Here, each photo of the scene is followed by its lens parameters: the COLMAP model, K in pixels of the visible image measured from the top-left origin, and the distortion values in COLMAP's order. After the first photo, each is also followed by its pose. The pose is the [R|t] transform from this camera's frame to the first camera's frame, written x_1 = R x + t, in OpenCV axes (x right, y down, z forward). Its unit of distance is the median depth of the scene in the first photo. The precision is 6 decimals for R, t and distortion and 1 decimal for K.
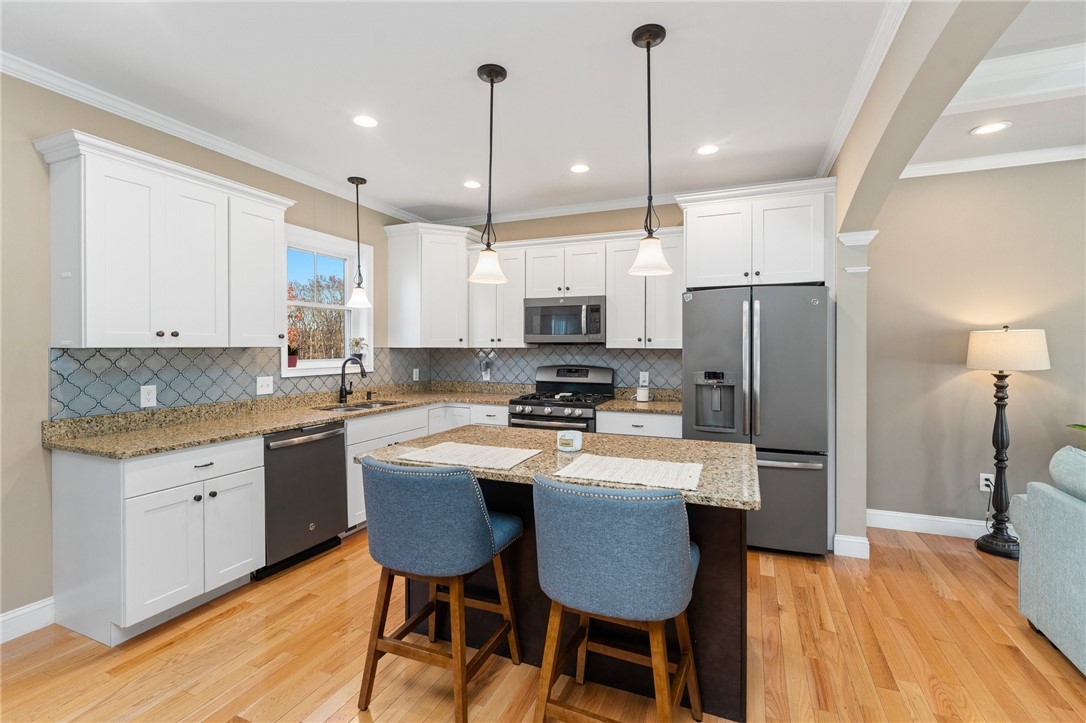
lens RADIAL K [[478.8, 0, 542.2], [0, 478.8, 355.2], [0, 0, 1]] dist [-0.003982, 0.000366]
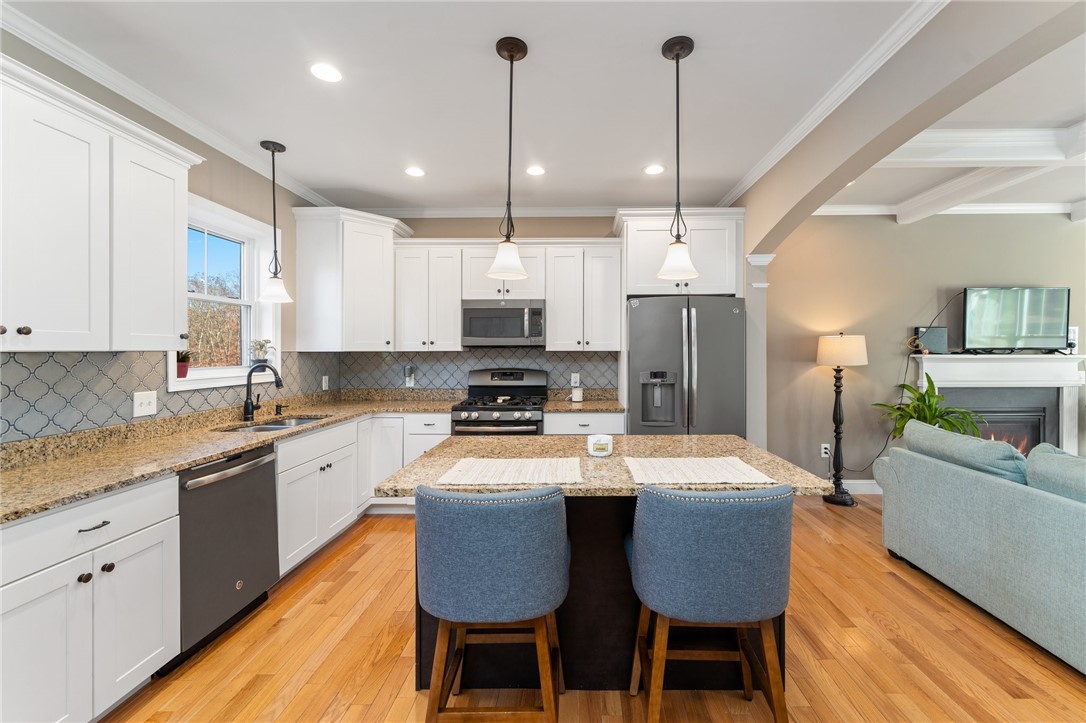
lens RADIAL K [[445.4, 0, 551.4], [0, 445.4, 356.2], [0, 0, 1]] dist [-0.000640, 0.000878]
pose [[0.929039, -0.009022, 0.369873, -0.255657], [0.011469, 0.999924, -0.004417, 0.000745], [-0.369805, 0.008345, 0.929072, 0.135897]]
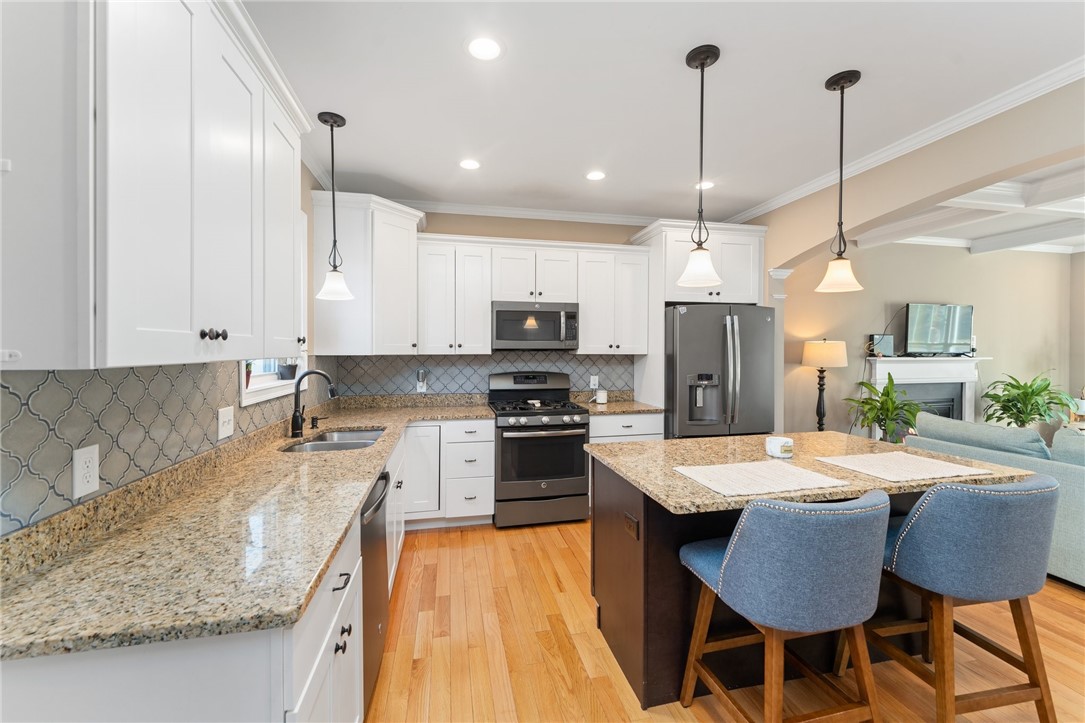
lens RADIAL K [[445.0, 0, 542.6], [0, 445.0, 352.9], [0, 0, 1]] dist [-0.000640, 0.000878]
pose [[0.813717, -0.006571, 0.581224, -0.590246], [0.011551, 0.999921, -0.004867, -0.016822], [-0.581146, 0.010674, 0.813729, 0.326635]]
